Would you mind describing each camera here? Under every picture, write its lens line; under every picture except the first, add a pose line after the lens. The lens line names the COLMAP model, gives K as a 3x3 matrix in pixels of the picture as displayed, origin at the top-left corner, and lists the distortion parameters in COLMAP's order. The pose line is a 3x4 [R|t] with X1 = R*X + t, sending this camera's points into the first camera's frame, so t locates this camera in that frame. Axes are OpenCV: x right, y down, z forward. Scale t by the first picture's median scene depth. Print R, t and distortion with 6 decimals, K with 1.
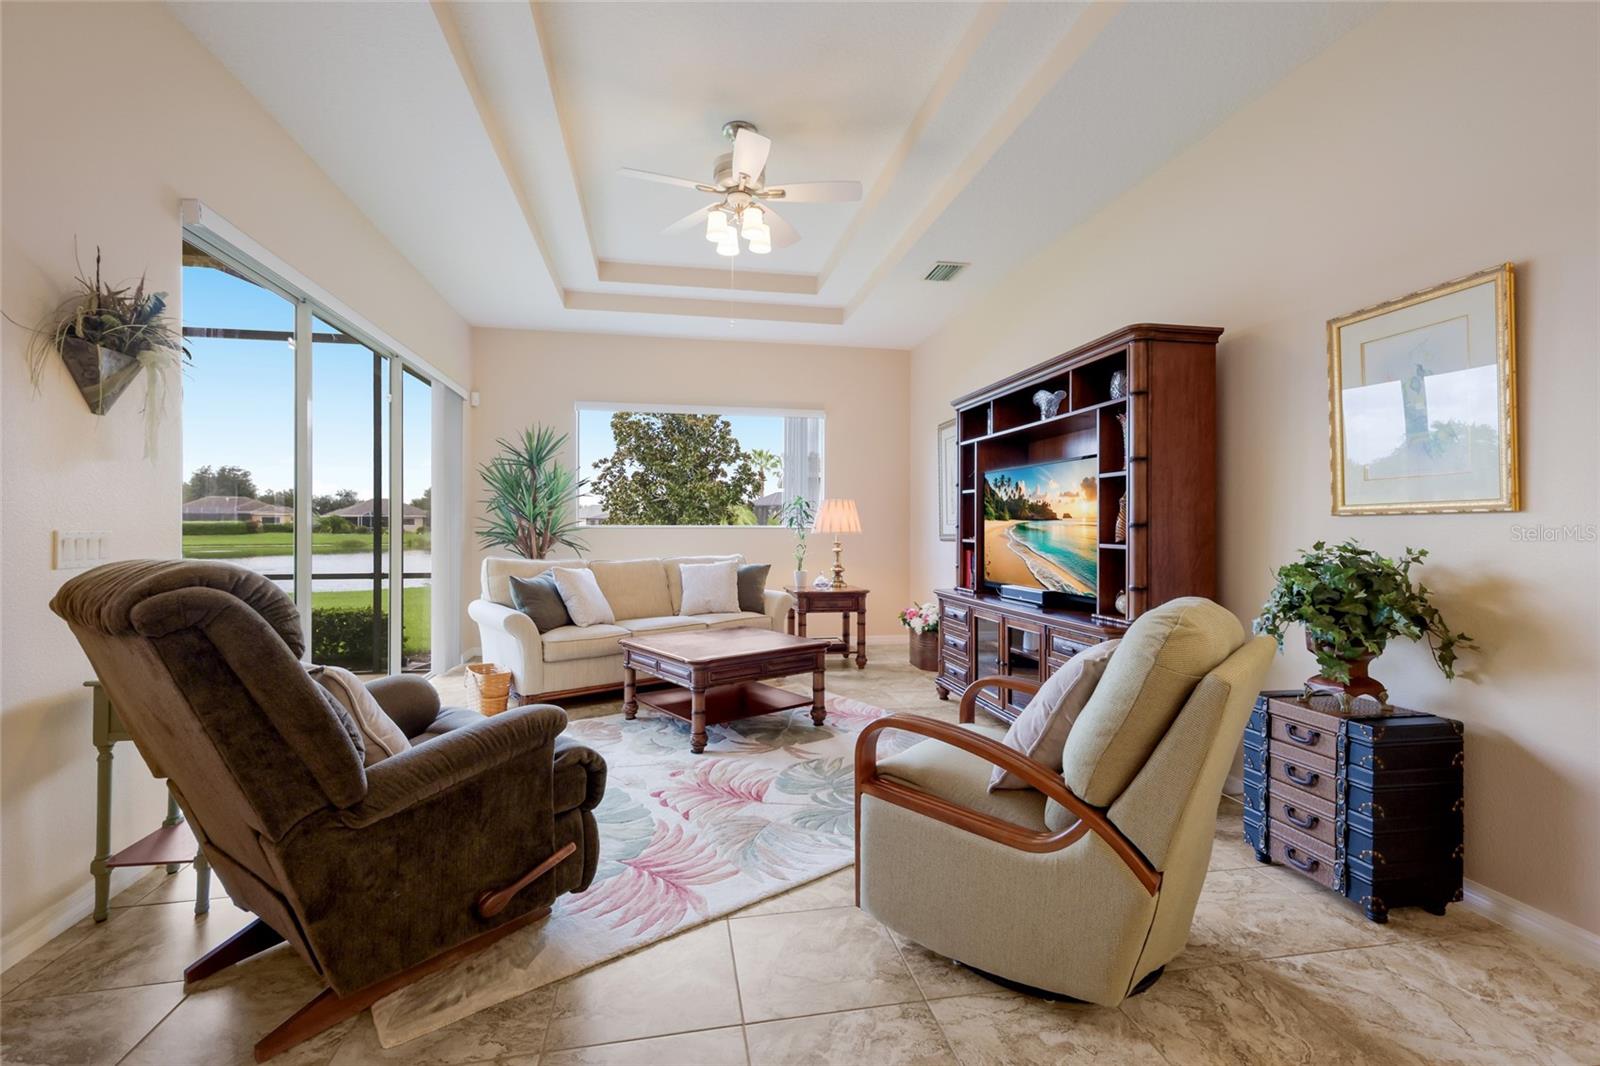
lens RADIAL K [[705.3, 0, 801.3], [0, 705.3, 528.9], [0, 0, 1]] dist [0.006345, 0.000612]
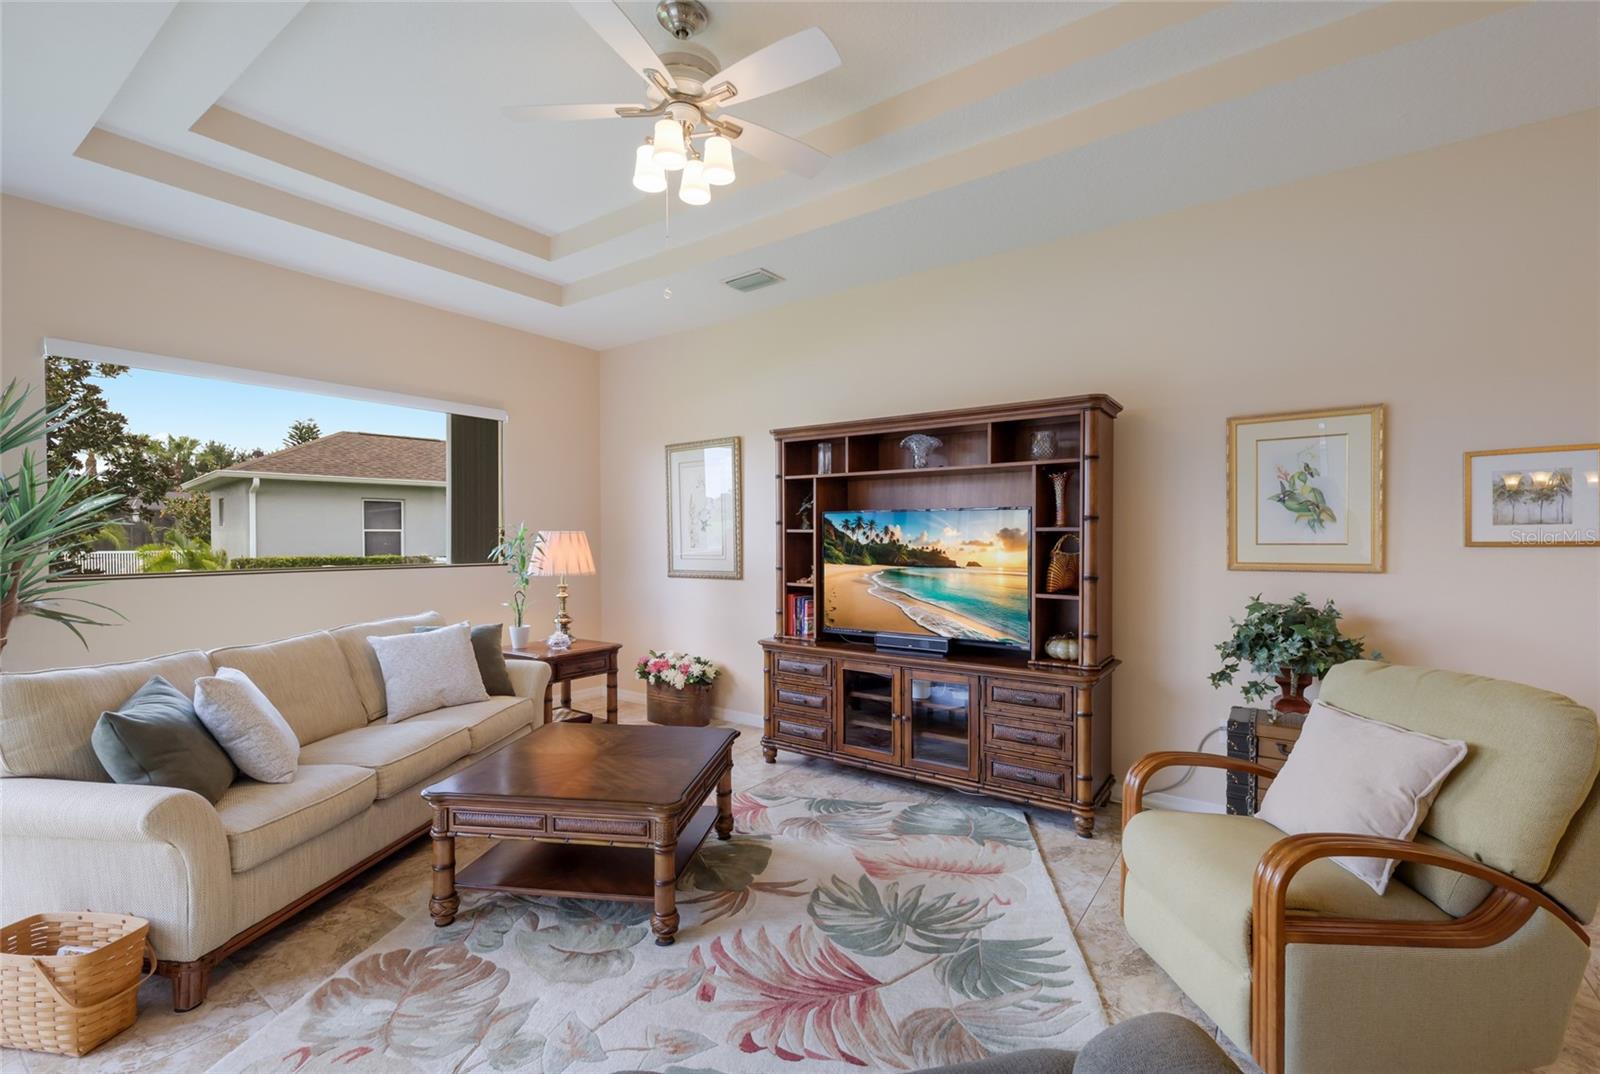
lens RADIAL K [[693.9, 0, 797.1], [0, 693.9, 546.9], [0, 0, 1]] dist [0.007858, 0.001294]
pose [[0.726527, -0.013155, 0.687012, -0.399843], [0.003865, 0.999879, 0.015058, -0.048086], [-0.687127, -0.008285, 0.726490, 0.359919]]
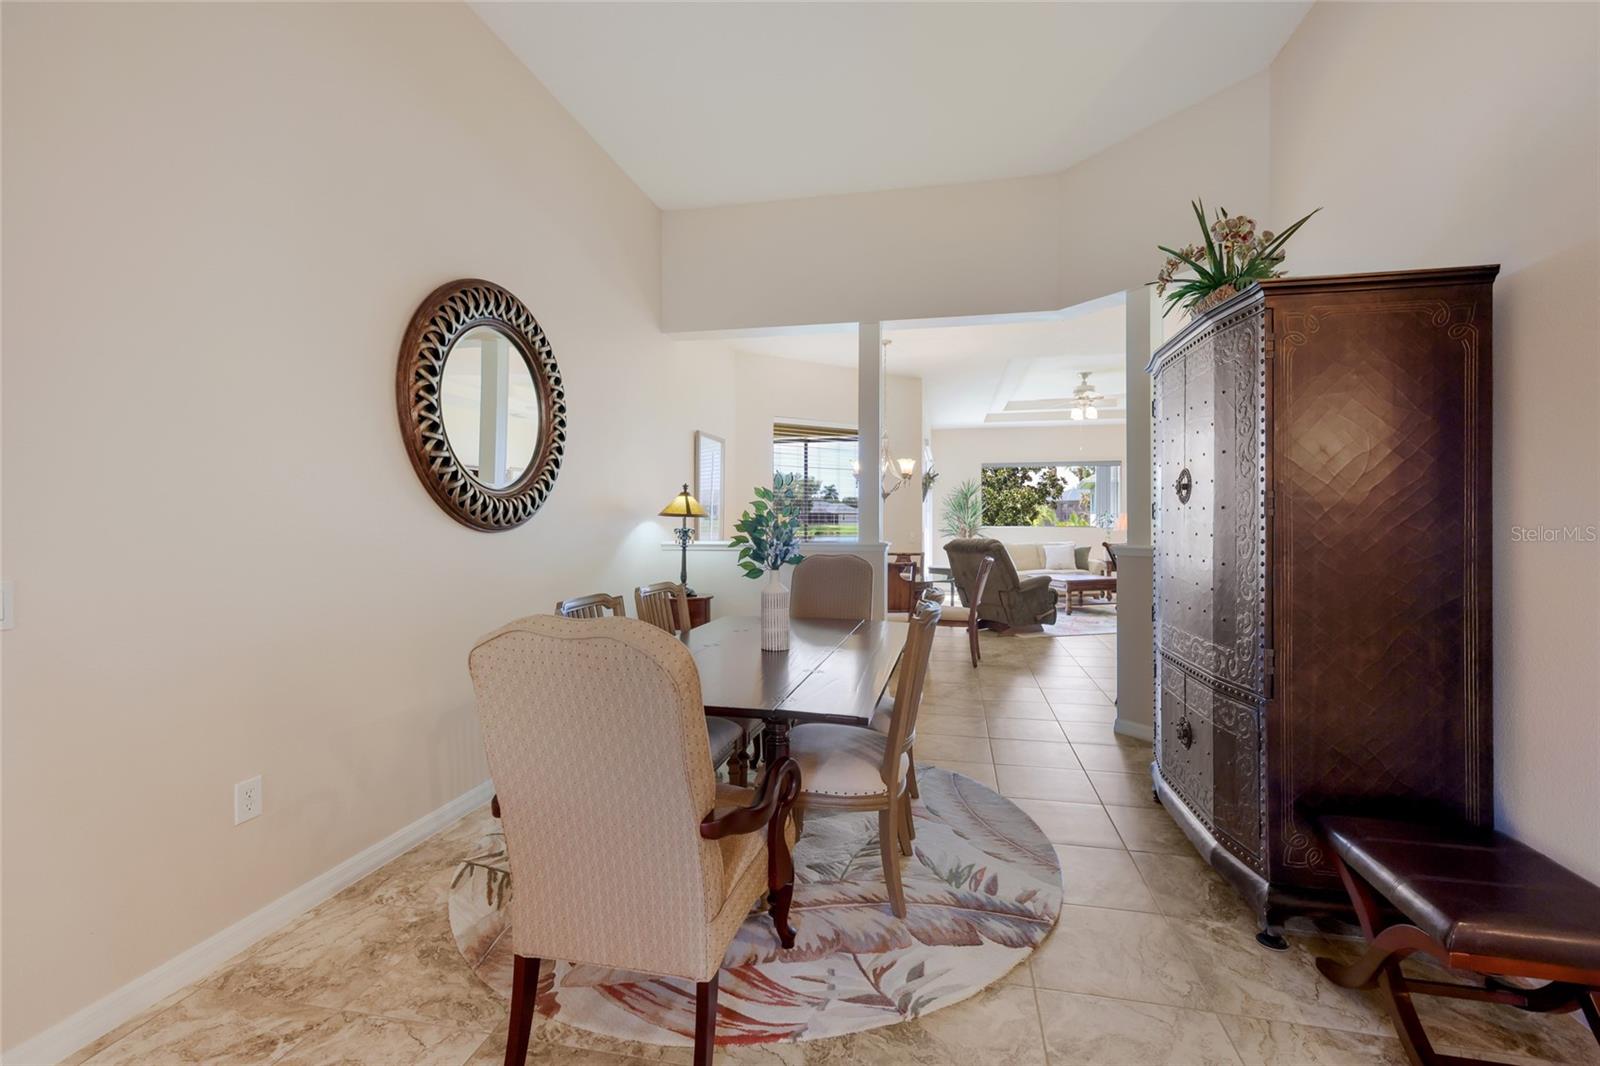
lens RADIAL K [[705.3, 0, 804.7], [0, 705.3, 507.0], [0, 0, 1]] dist [0.006345, 0.000612]
pose [[0.924967, -0.007557, -0.379972, -0.040109], [-0.000293, 0.999788, -0.020598, -0.025616], [0.380047, 0.019164, 0.924768, -1.428850]]
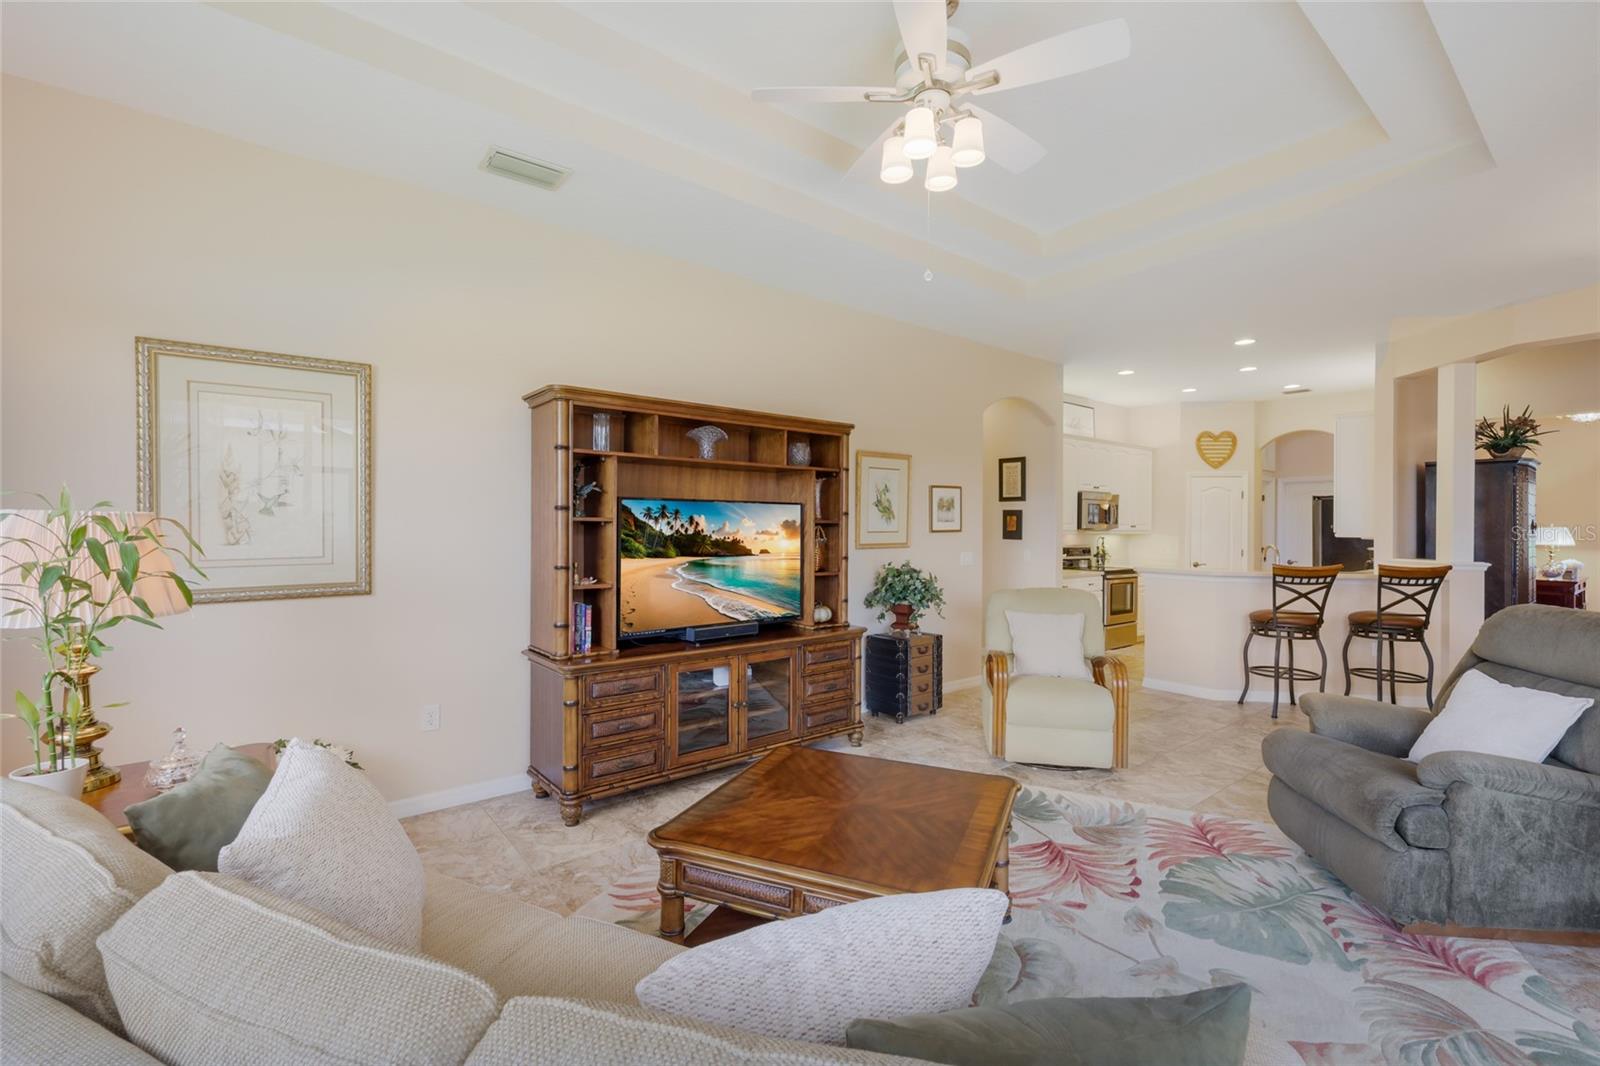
lens RADIAL K [[705.3, 0, 780.6], [0, 705.3, 527.8], [0, 0, 1]] dist [0.006345, 0.000612]
pose [[-0.464029, -0.010211, 0.885761, -0.523737], [-0.005221, 0.999948, 0.008793, -0.054343], [-0.885804, -0.000545, -0.464059, 1.215009]]
